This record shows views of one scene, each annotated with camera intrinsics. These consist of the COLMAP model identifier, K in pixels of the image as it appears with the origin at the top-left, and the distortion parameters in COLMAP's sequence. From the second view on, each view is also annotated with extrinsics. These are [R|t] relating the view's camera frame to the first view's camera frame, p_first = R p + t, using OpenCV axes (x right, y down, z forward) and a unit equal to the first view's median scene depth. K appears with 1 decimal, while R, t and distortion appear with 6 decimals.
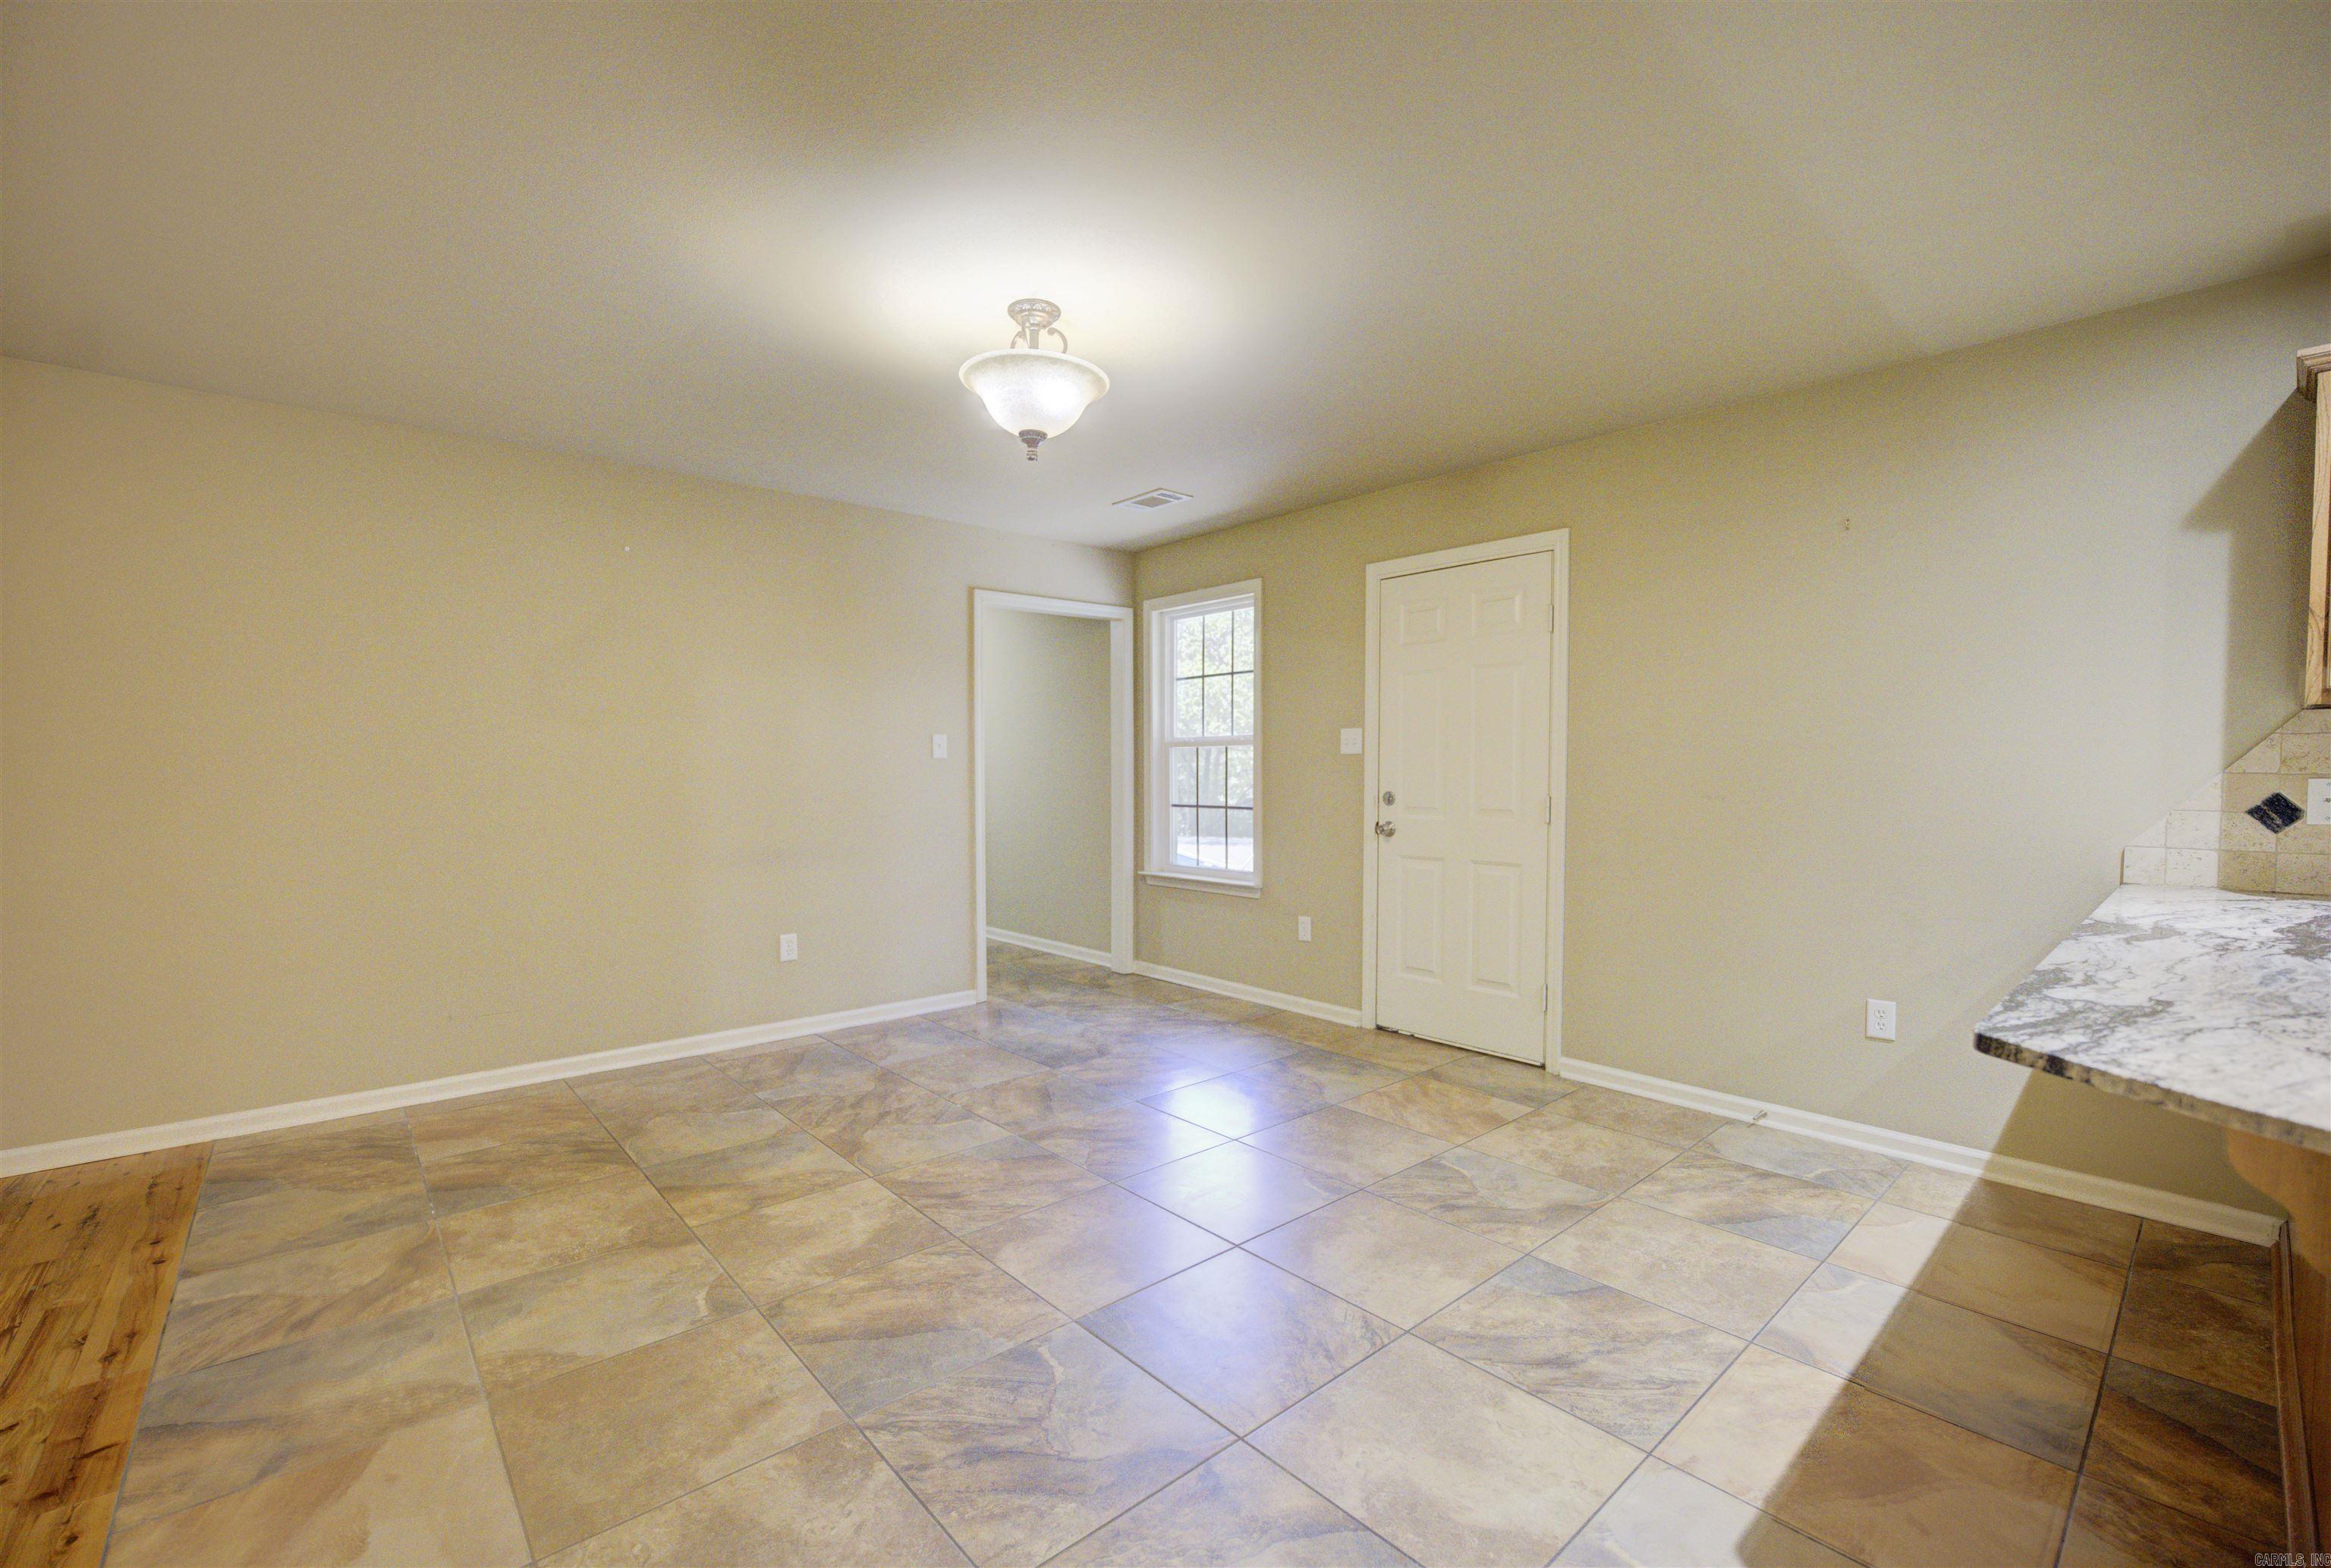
lens RADIAL K [[967.3, 0, 1146.8], [0, 967.3, 809.9], [0, 0, 1]] dist [-0.030717, -0.000104]
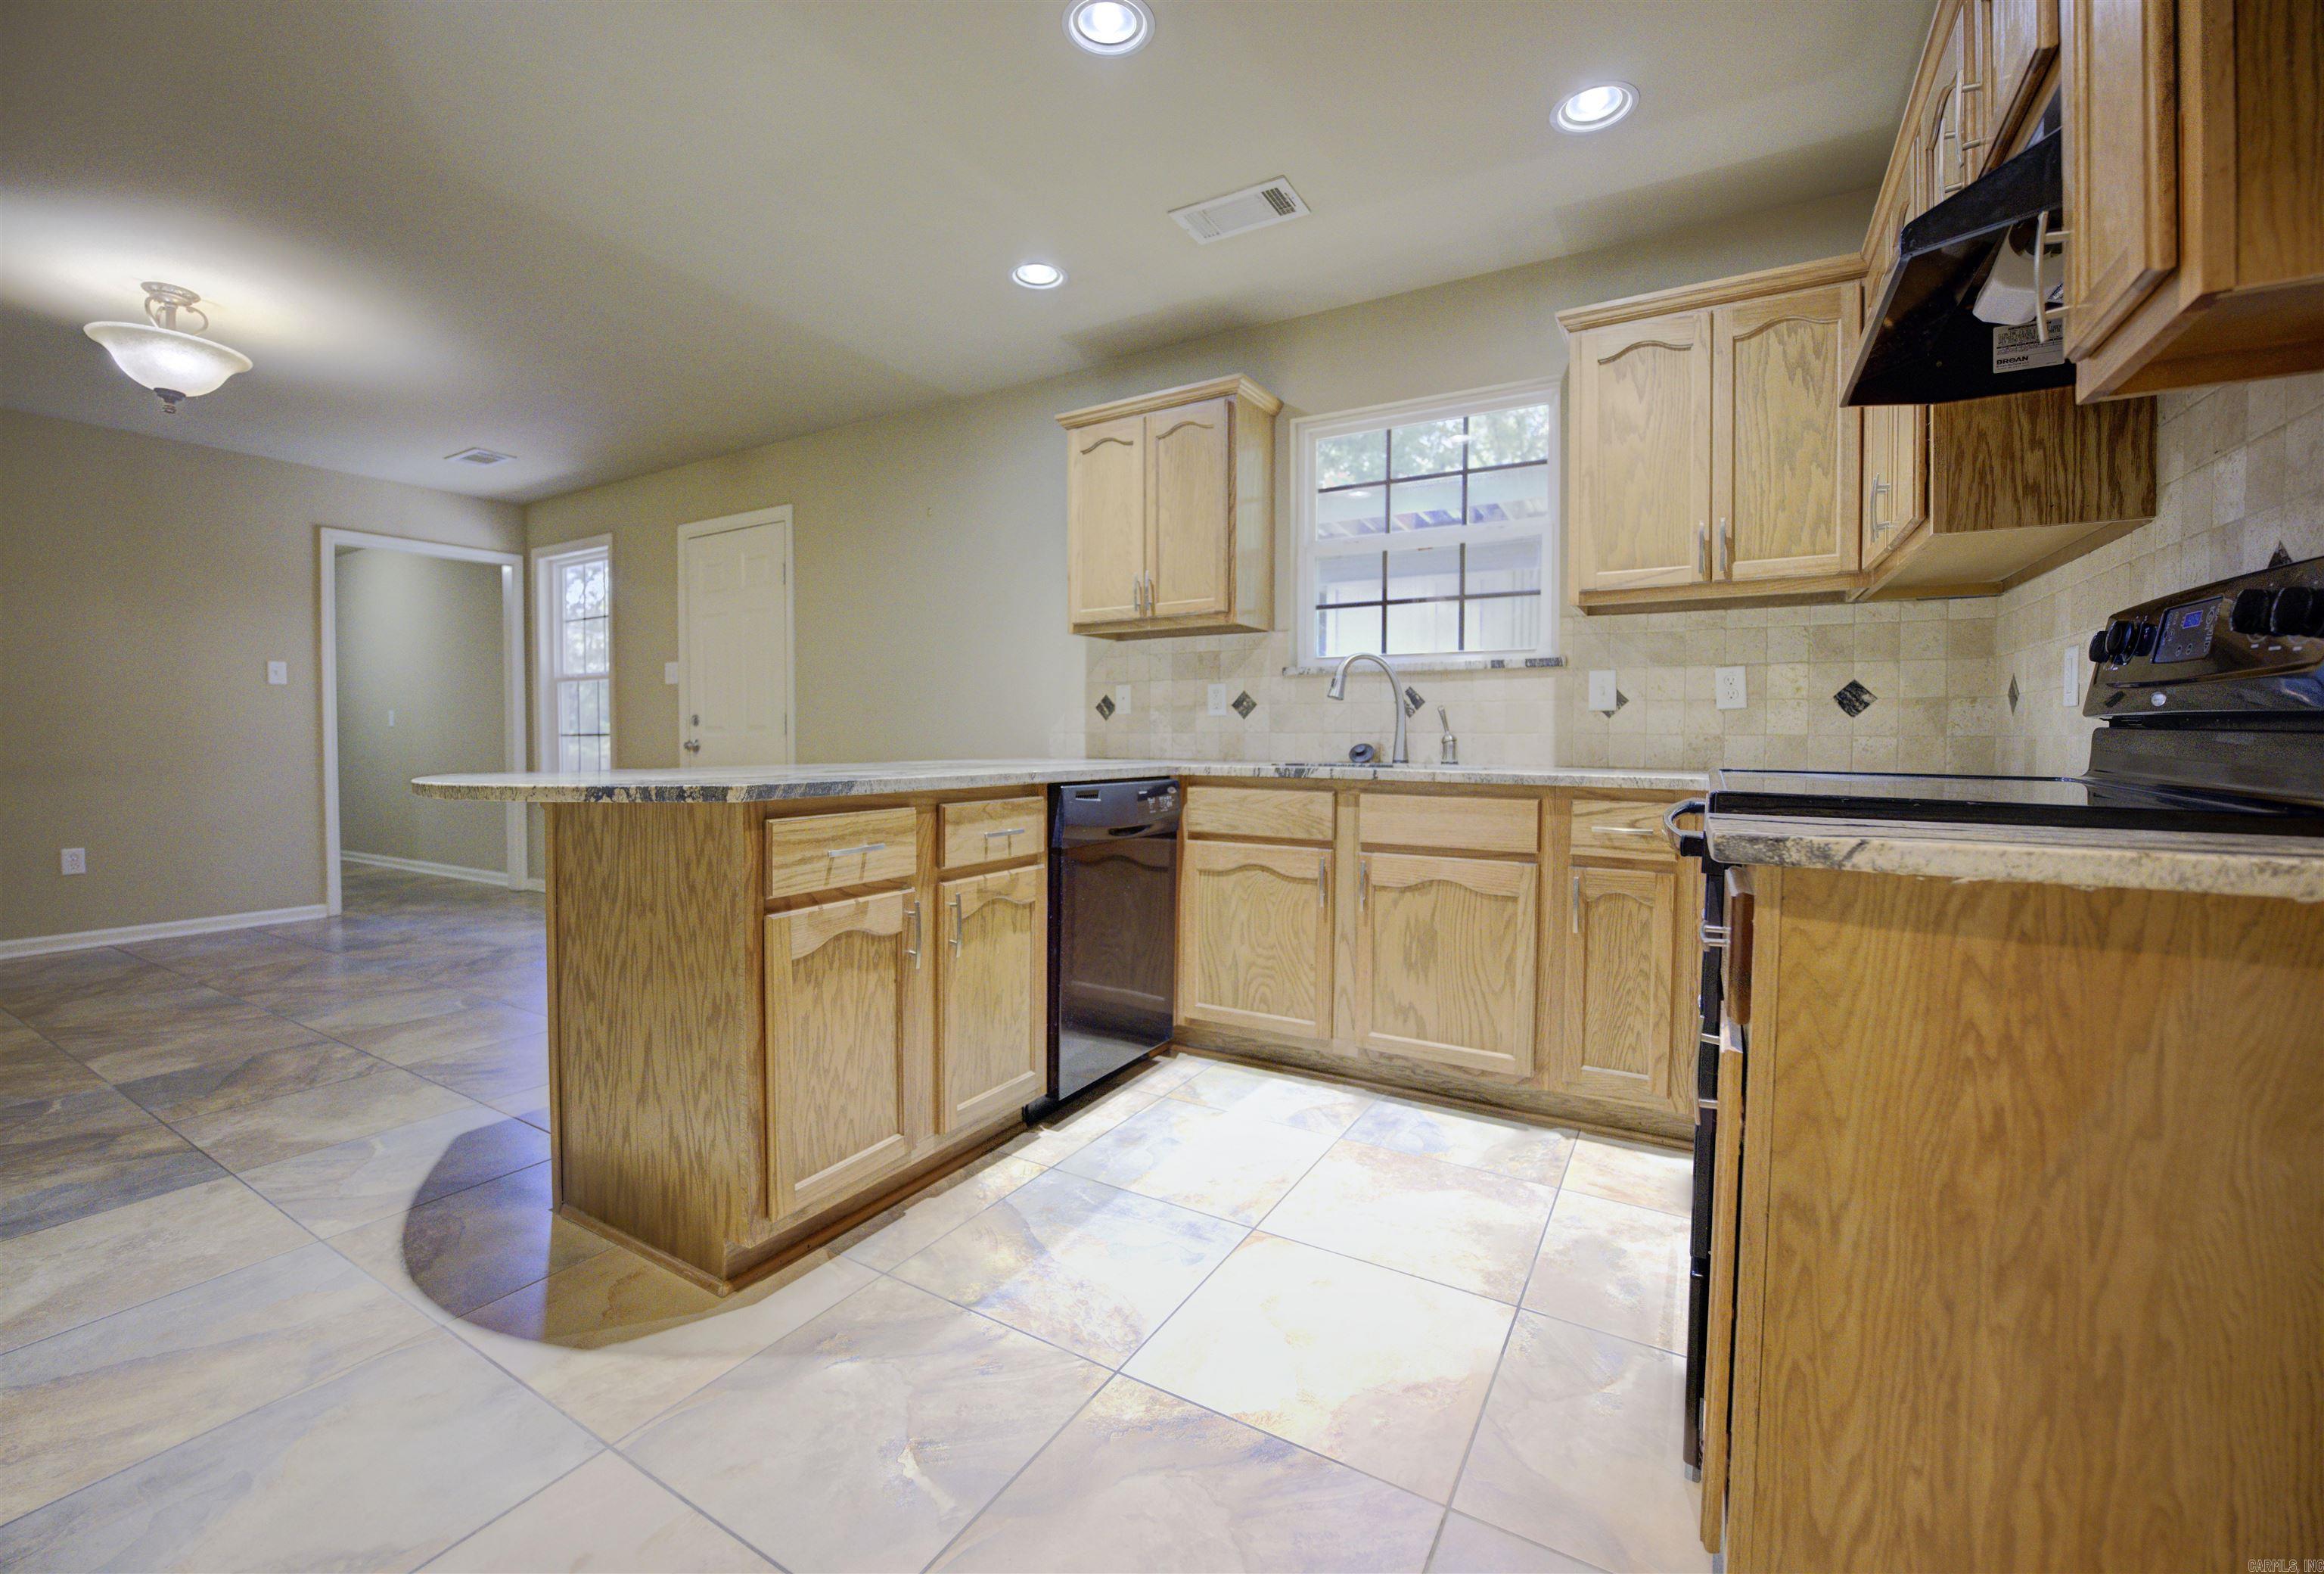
lens RADIAL K [[951.7, 0, 1126.1], [0, 951.7, 766.6], [0, 0, 1]] dist [-0.024537, 0.002443]
pose [[0.952634, -0.003260, 0.304102, 0.471029], [0.007663, 0.999882, -0.013288, 0.076447], [-0.304023, 0.014989, 0.952547, -0.329591]]
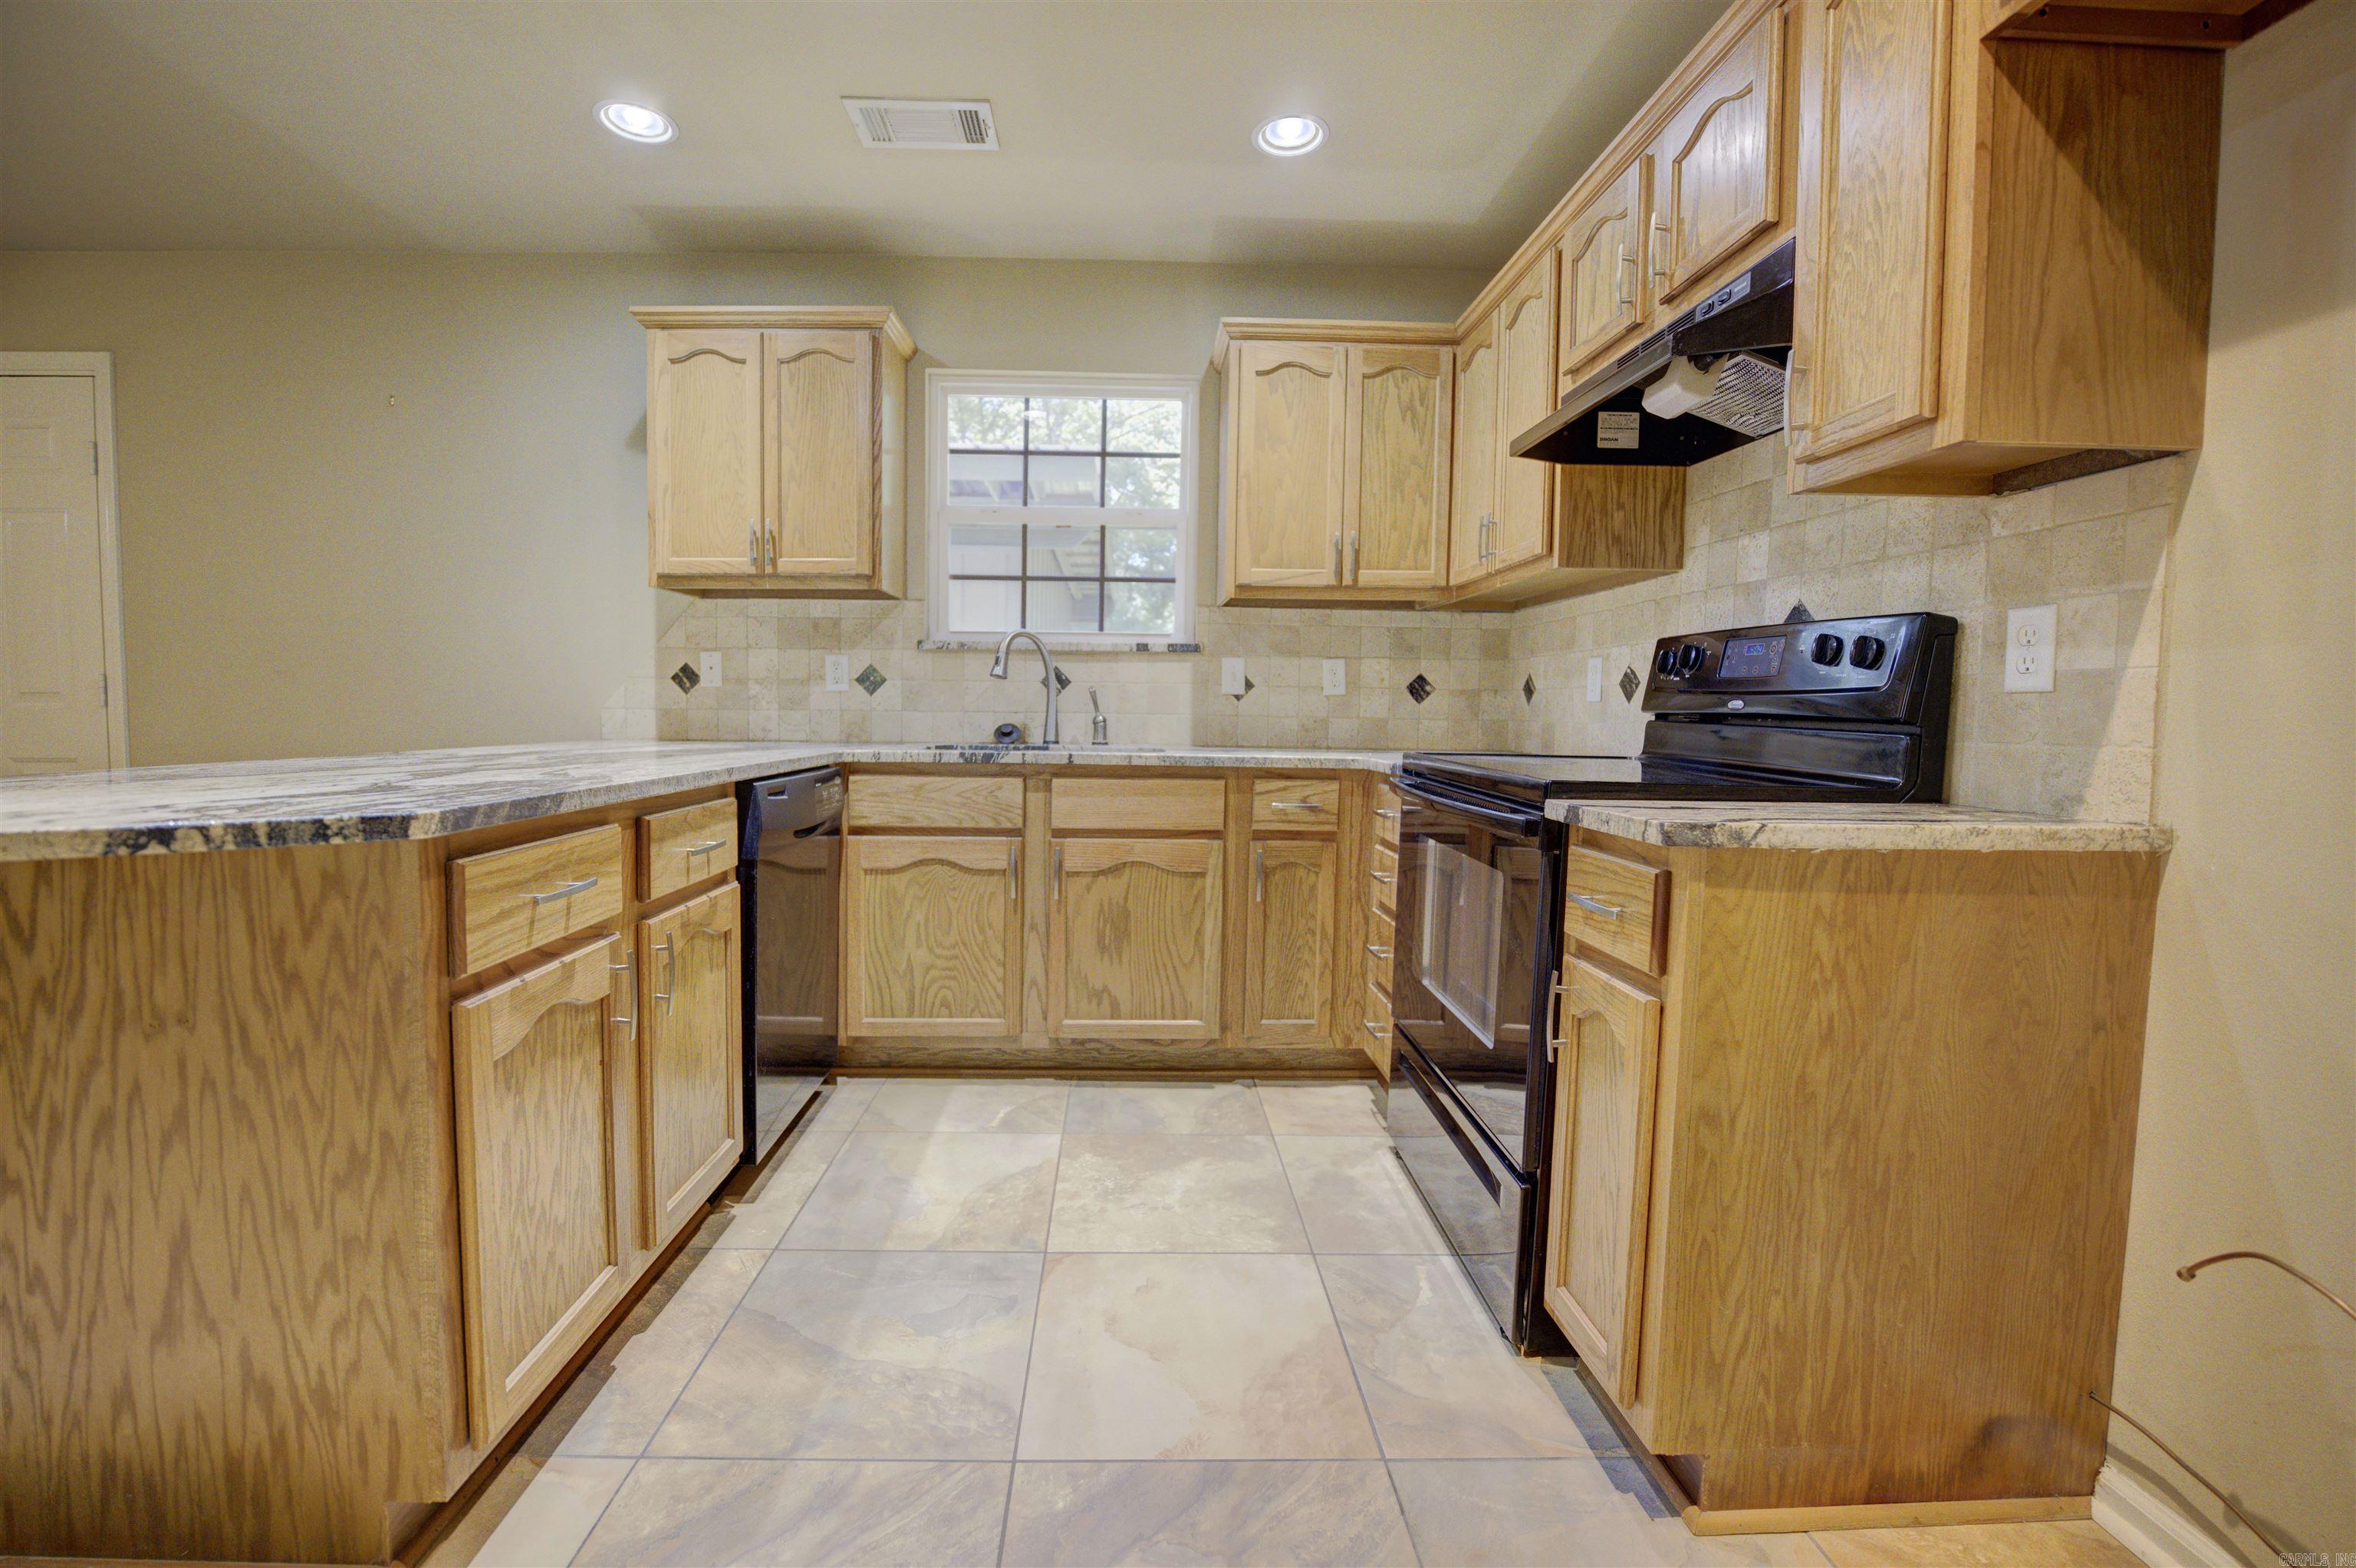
lens RADIAL K [[976.3, 0, 1142.6], [0, 976.3, 769.8], [0, 0, 1]] dist [-0.020636, 0.000312]
pose [[0.637248, -0.038424, 0.769700, 0.358257], [0.022136, 0.999257, 0.031556, 0.062343], [-0.770341, -0.003071, 0.637625, -0.213091]]
